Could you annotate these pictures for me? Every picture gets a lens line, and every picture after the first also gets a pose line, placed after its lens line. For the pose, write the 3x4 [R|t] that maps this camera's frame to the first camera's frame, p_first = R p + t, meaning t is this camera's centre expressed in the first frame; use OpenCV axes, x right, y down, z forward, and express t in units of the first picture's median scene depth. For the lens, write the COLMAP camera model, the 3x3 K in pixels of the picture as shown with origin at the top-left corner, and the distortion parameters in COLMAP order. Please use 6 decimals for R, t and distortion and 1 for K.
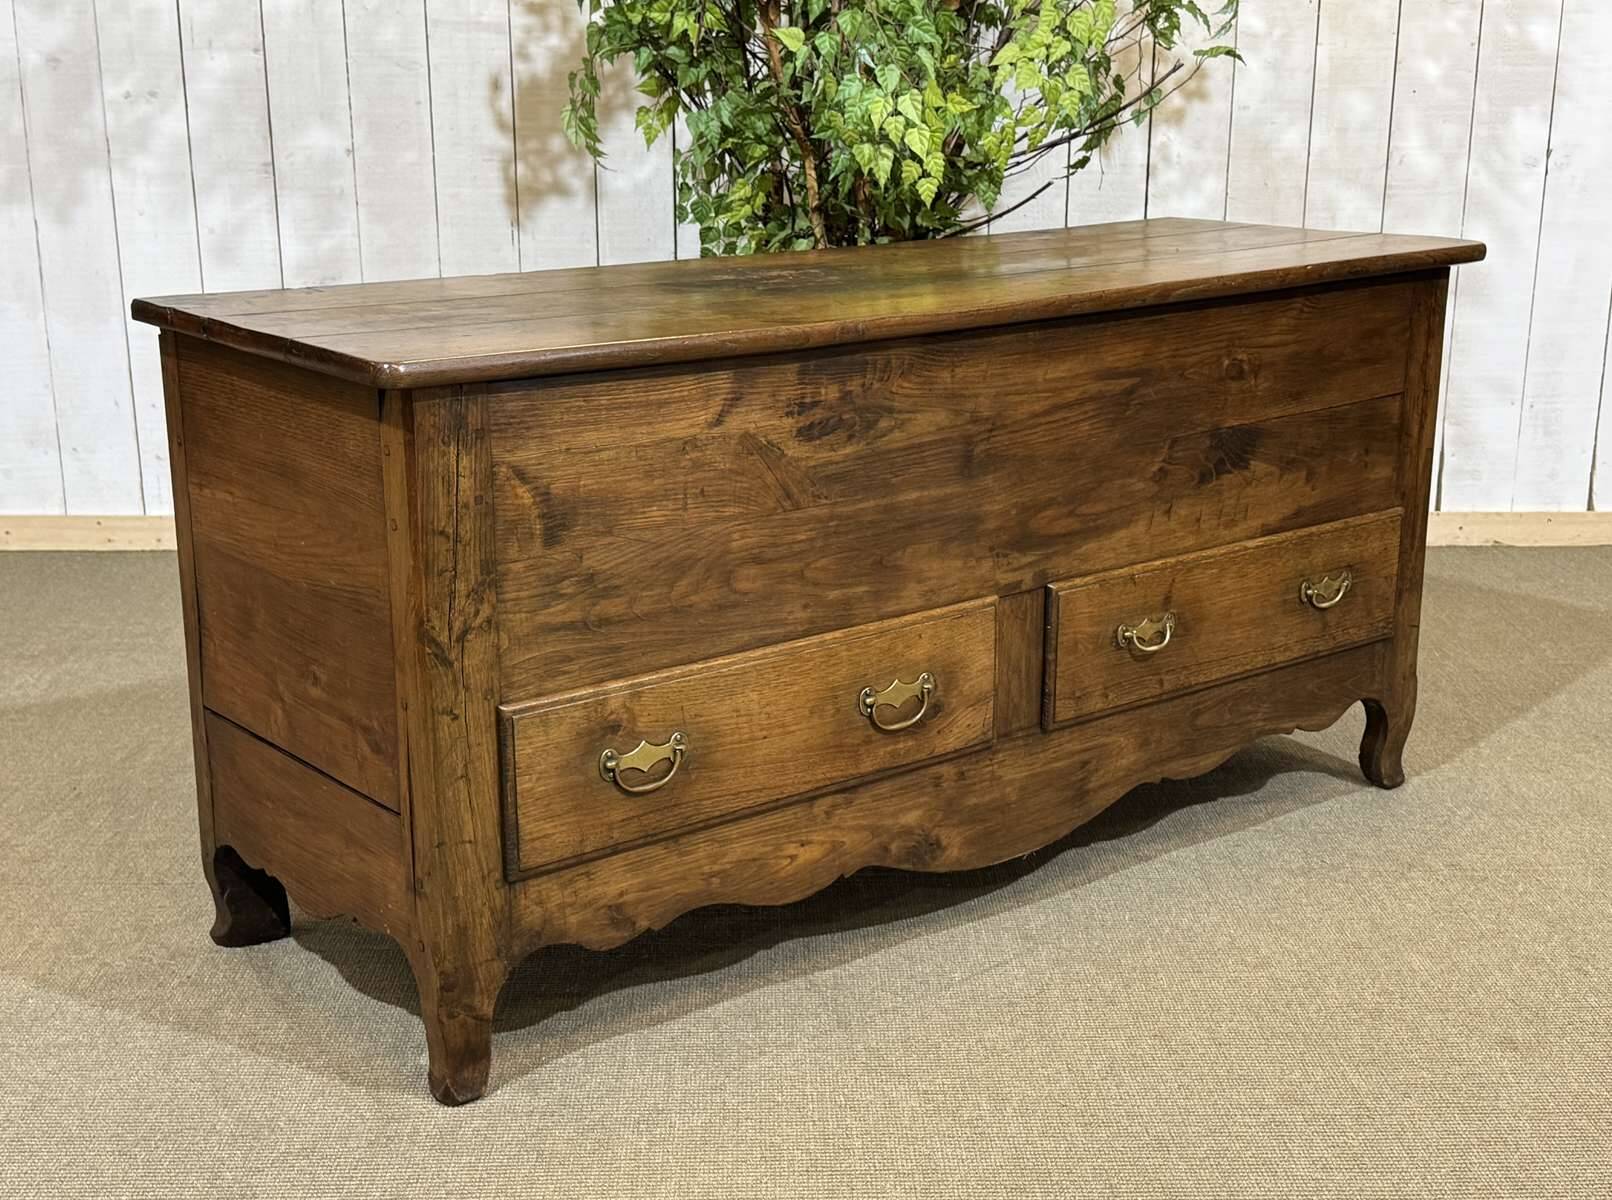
lens RADIAL K [[2182.2, 0, 801.5], [0, 2182.2, 654.7], [0, 0, 1]] dist [0.110108, 0.000000]
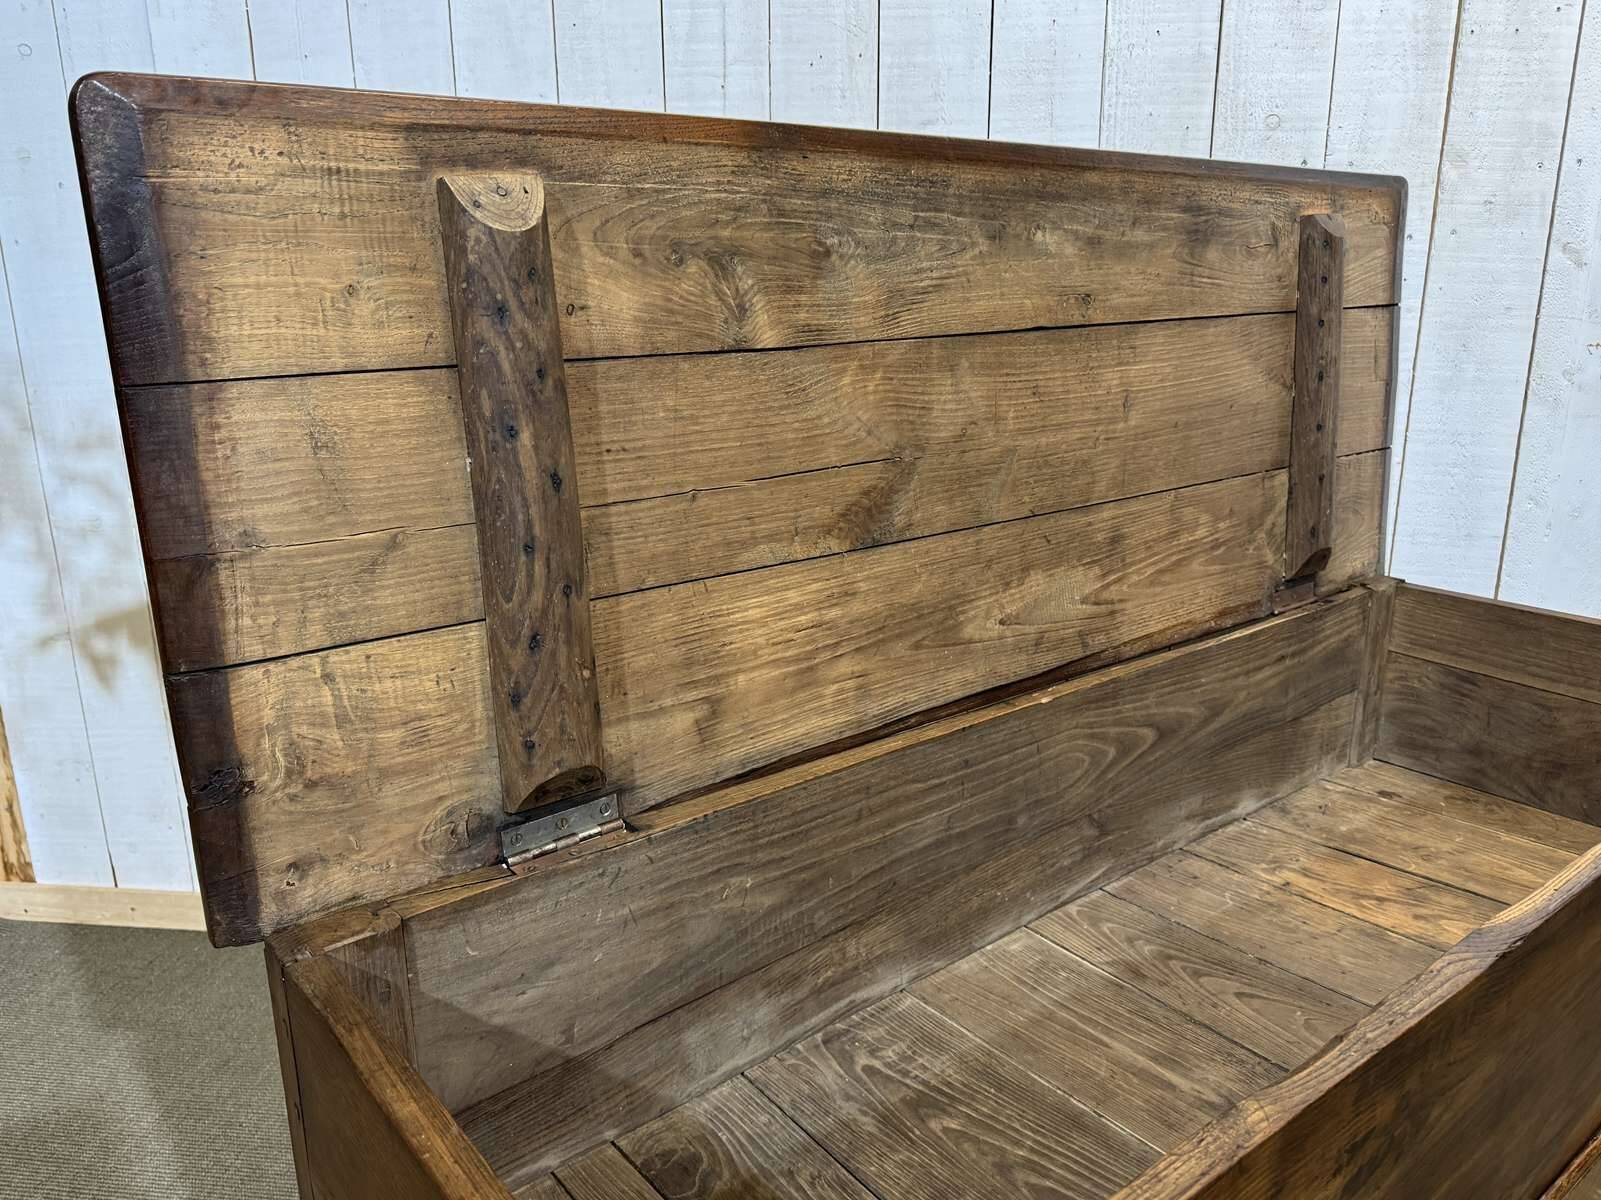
lens RADIAL K [[1197.6, 0, 799.7], [0, 1197.6, 616.9], [0, 0, 1]] dist [0.067087, -0.067767]
pose [[0.999954, -0.004448, 0.008445, -0.141885], [0.004402, 0.999976, 0.005372, -0.247632], [-0.008468, -0.005334, 0.999950, 0.663558]]
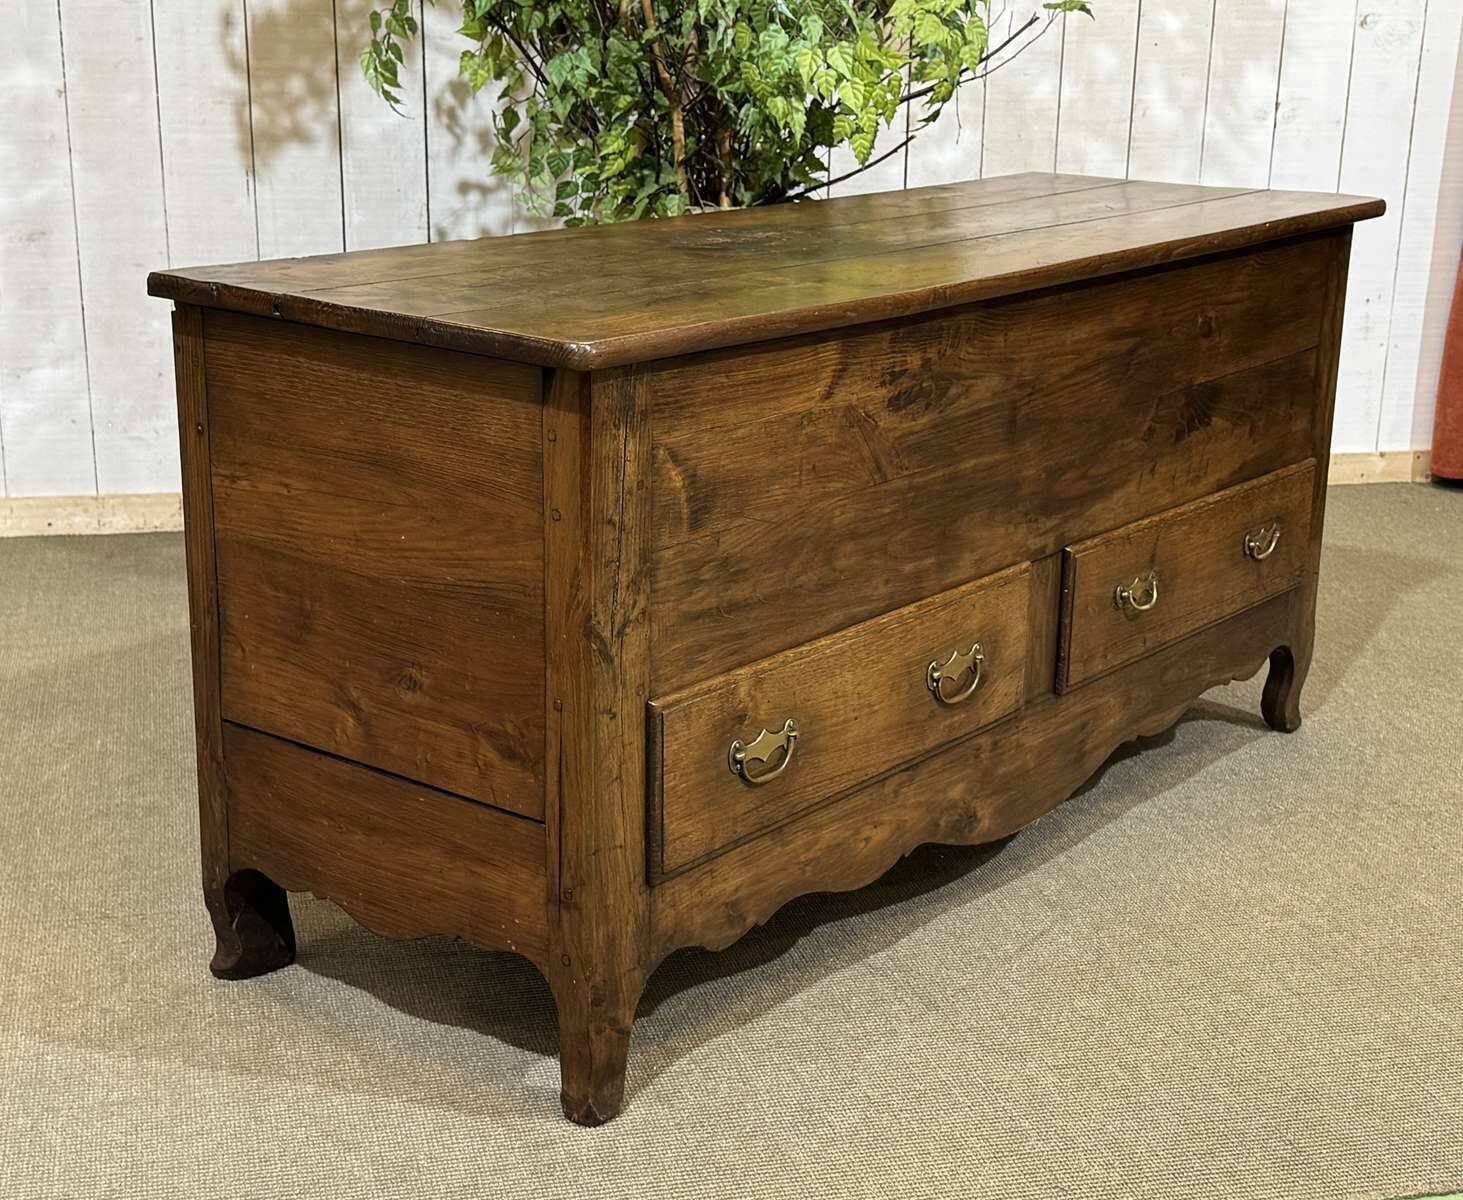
lens RADIAL K [[2277.1, 0, 767.5], [0, 2277.1, 650.4], [0, 0, 1]] dist [0.107911, 0.000000]
pose [[0.971233, -0.050051, 0.232811, -0.286721], [0.046048, 0.998684, 0.022601, -0.016776], [-0.233636, -0.011231, 0.972259, 0.026176]]
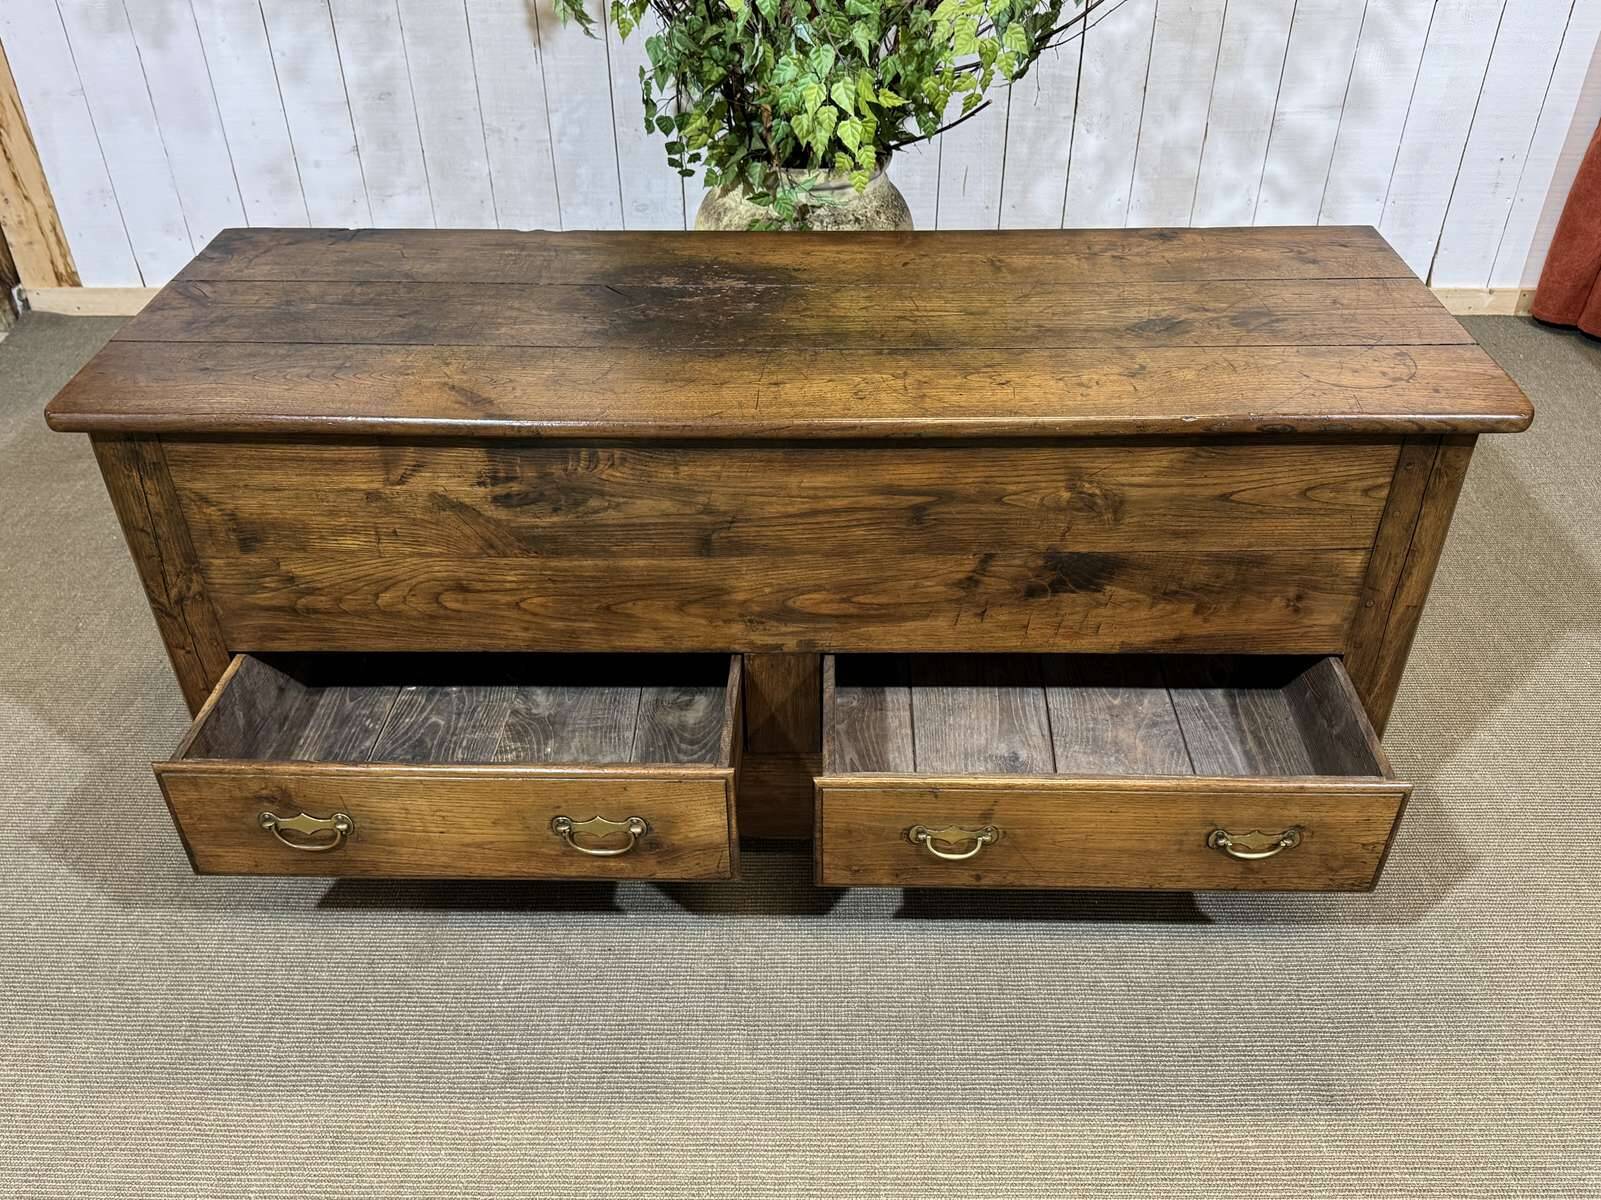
lens RADIAL K [[1350.9, 0, 800.5], [0, 1350.9, 611.1], [0, 0, 1]] dist [0.122610, -0.231830]
pose [[0.768511, 0.369938, -0.522050, 0.488563], [-0.168923, 0.904272, 0.392119, -0.339053], [0.617135, -0.213162, 0.757434, 0.542498]]
